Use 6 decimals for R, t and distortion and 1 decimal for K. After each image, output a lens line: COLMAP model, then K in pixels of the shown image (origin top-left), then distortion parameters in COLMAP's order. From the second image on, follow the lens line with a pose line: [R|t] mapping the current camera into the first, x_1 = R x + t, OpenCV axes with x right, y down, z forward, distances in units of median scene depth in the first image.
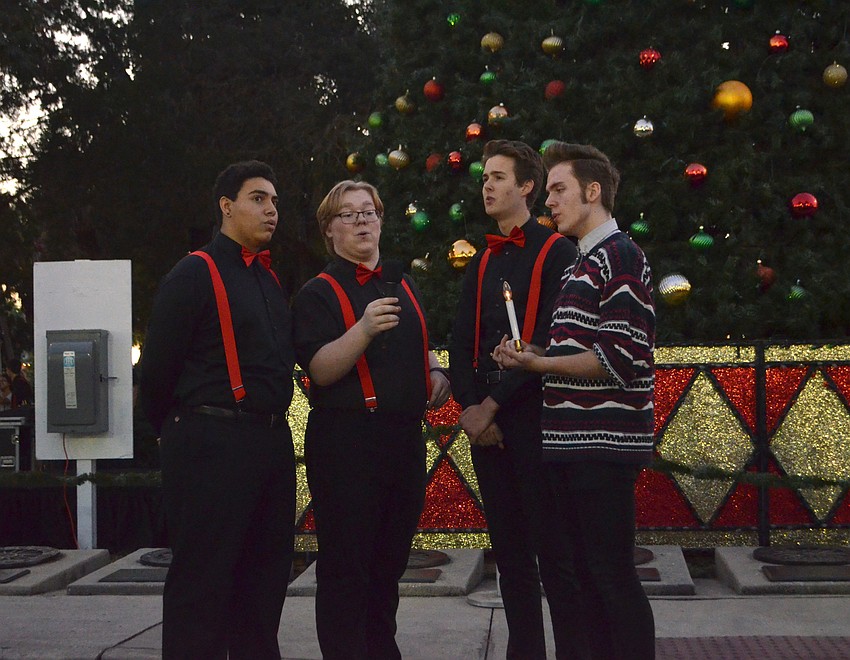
lens RADIAL K [[1535.8, 0, 402.9], [0, 1535.8, 332.2], [0, 0, 1]] dist [-0.007679, -0.088338]
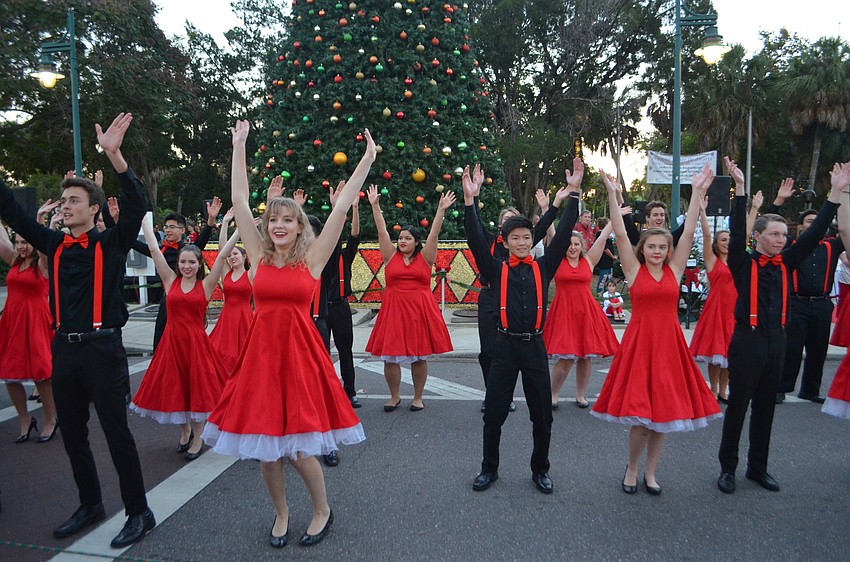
lens RADIAL K [[670.7, 0, 436.2], [0, 670.7, 297.8], [0, 0, 1]] dist [-0.087372, 0.015153]
pose [[0.999002, 0.013253, -0.042657, 0.454317], [-0.005944, 0.985922, 0.167102, -0.101564], [0.044271, -0.166682, 0.985016, -0.307964]]
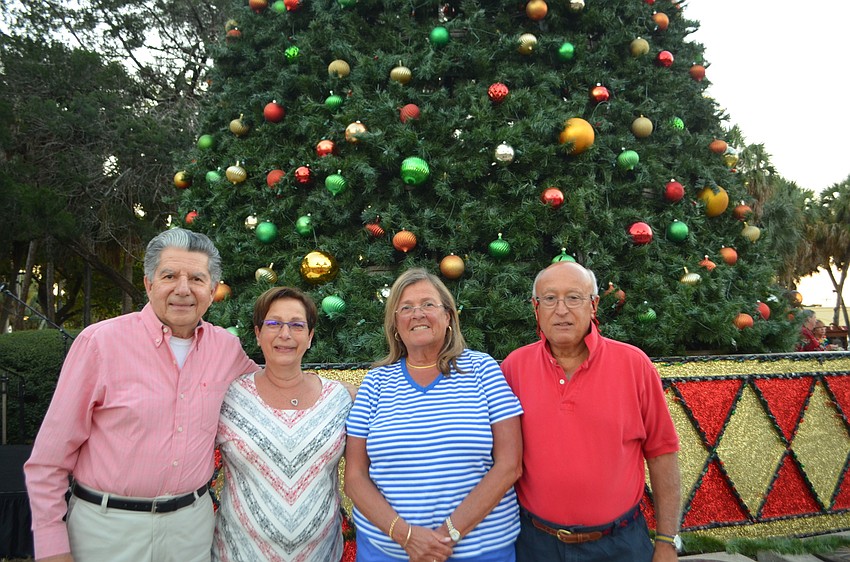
lens RADIAL K [[772.6, 0, 423.0], [0, 772.6, 294.4], [0, 0, 1]] dist [-0.120279, 0.000767]
pose [[0.931891, 0.028115, 0.361647, -0.081483], [-0.020562, 0.999483, -0.024717, -0.021664], [-0.362155, 0.015597, 0.931987, 0.525941]]
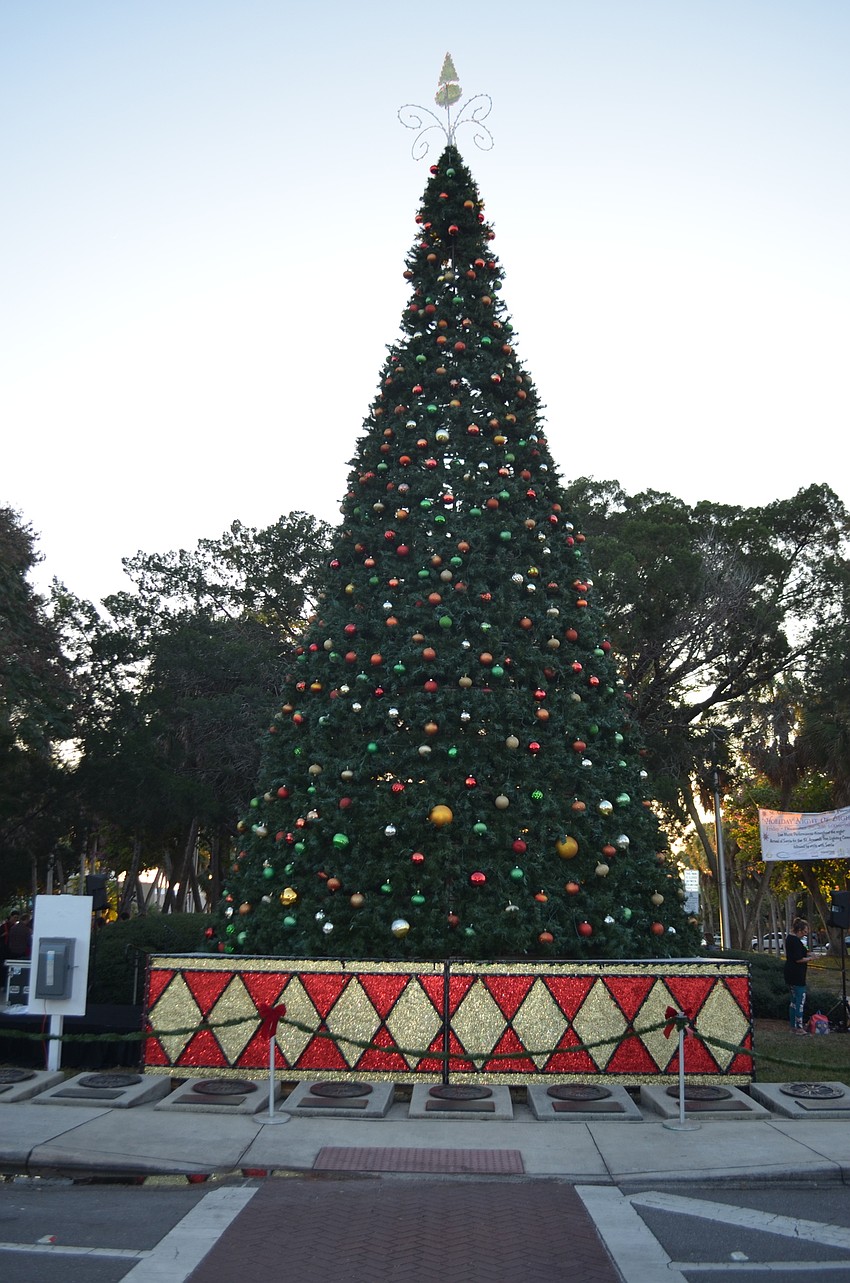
lens RADIAL K [[1106.0, 0, 420.5], [0, 1106.0, 636.5], [0, 0, 1]] dist [-0.074947, -0.000251]
pose [[0.998229, 0.038003, 0.045762, 0.123560], [-0.028313, 0.980128, -0.196337, -0.102795], [-0.052314, 0.194693, 0.979468, -0.277925]]
